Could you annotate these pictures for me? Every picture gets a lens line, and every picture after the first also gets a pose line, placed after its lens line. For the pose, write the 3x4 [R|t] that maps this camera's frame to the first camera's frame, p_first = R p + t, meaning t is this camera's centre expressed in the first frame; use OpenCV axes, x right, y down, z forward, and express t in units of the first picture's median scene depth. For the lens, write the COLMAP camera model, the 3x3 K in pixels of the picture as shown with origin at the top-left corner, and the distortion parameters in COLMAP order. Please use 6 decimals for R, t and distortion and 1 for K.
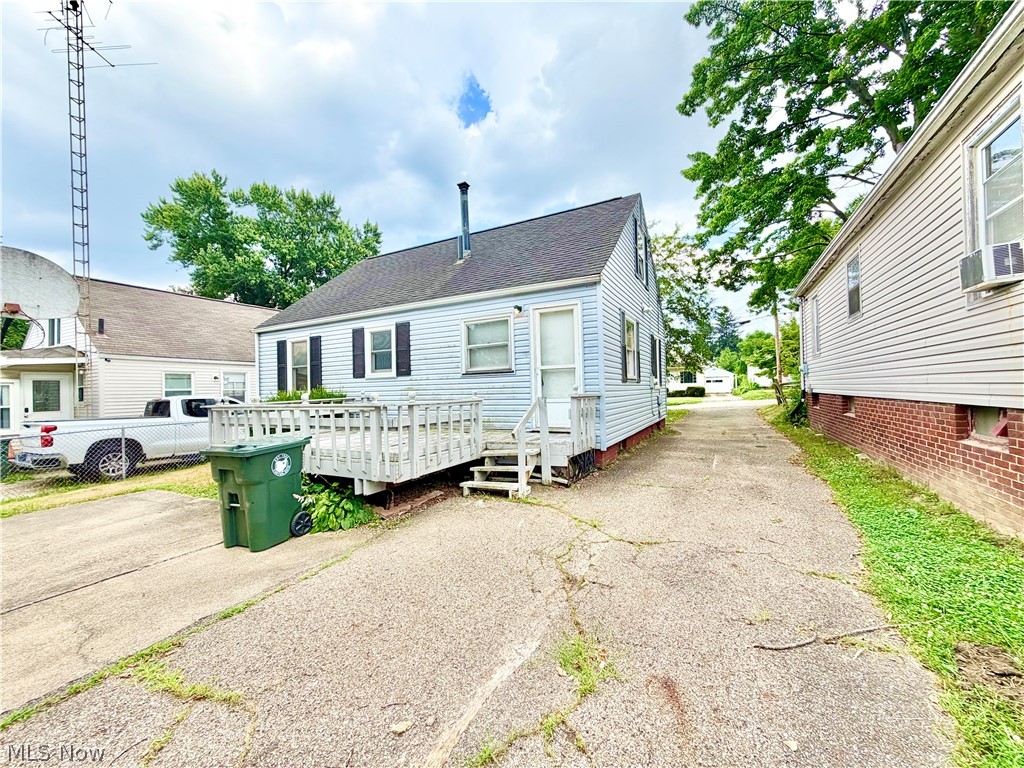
lens RADIAL K [[408.4, 0, 513.6], [0, 408.4, 385.3], [0, 0, 1]] dist [-0.003253, 0.000961]
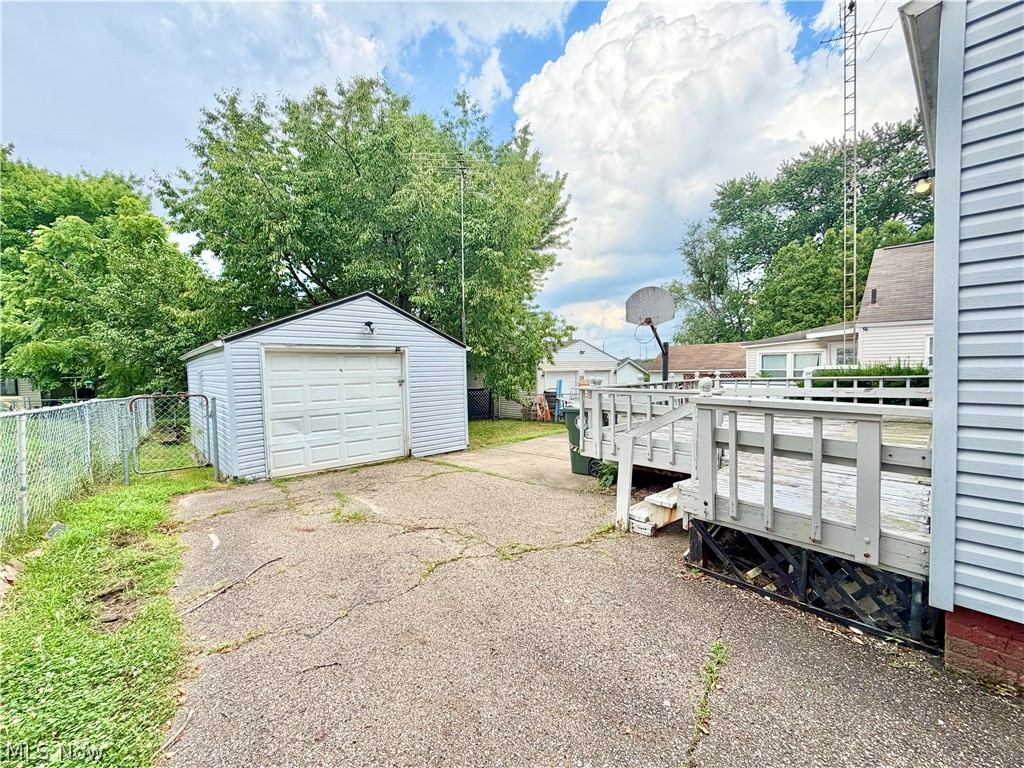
lens RADIAL K [[408.4, 0, 513.7], [0, 408.4, 383.3], [0, 0, 1]] dist [-0.003253, 0.000961]
pose [[-0.324854, 0.071960, -0.943023, 1.080562], [0.039707, 0.997260, 0.062420, -0.063930], [0.944930, -0.017168, -0.326821, 1.472796]]
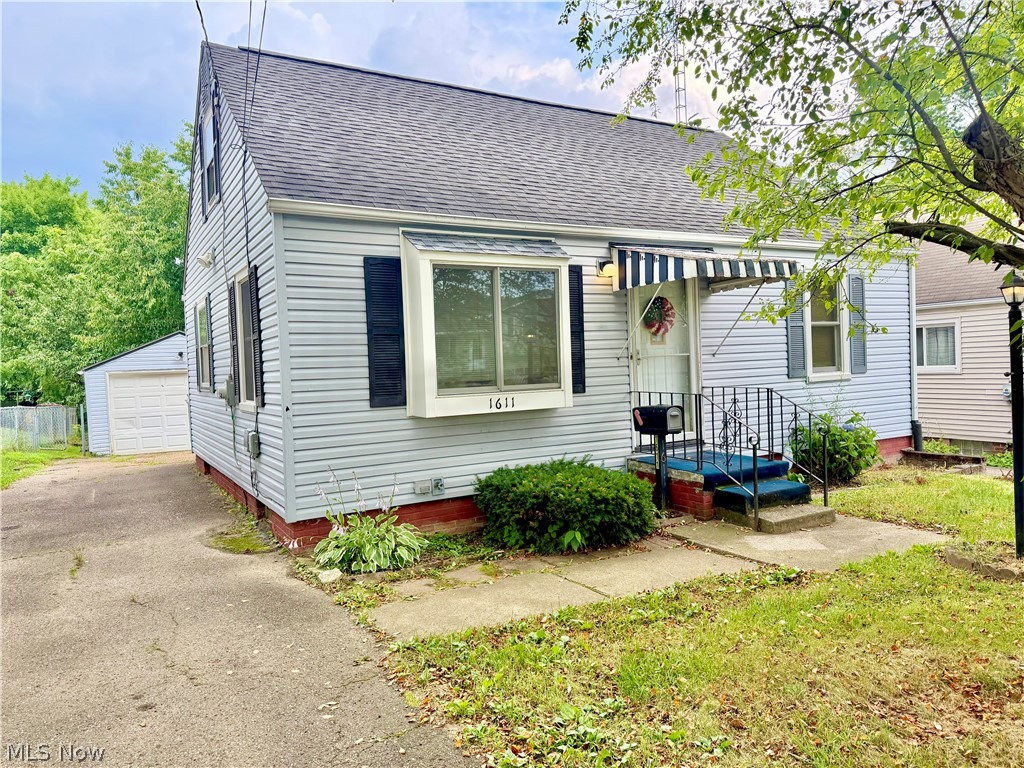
lens RADIAL K [[712.6, 0, 512.0], [0, 712.6, 383.9], [0, 0, 1]] dist [0.002320, -0.000291]
pose [[-0.524810, 0.064456, -0.848776, 1.964947], [0.060080, 0.997447, 0.038597, -0.087040], [0.849096, -0.030738, -0.527343, 3.592570]]
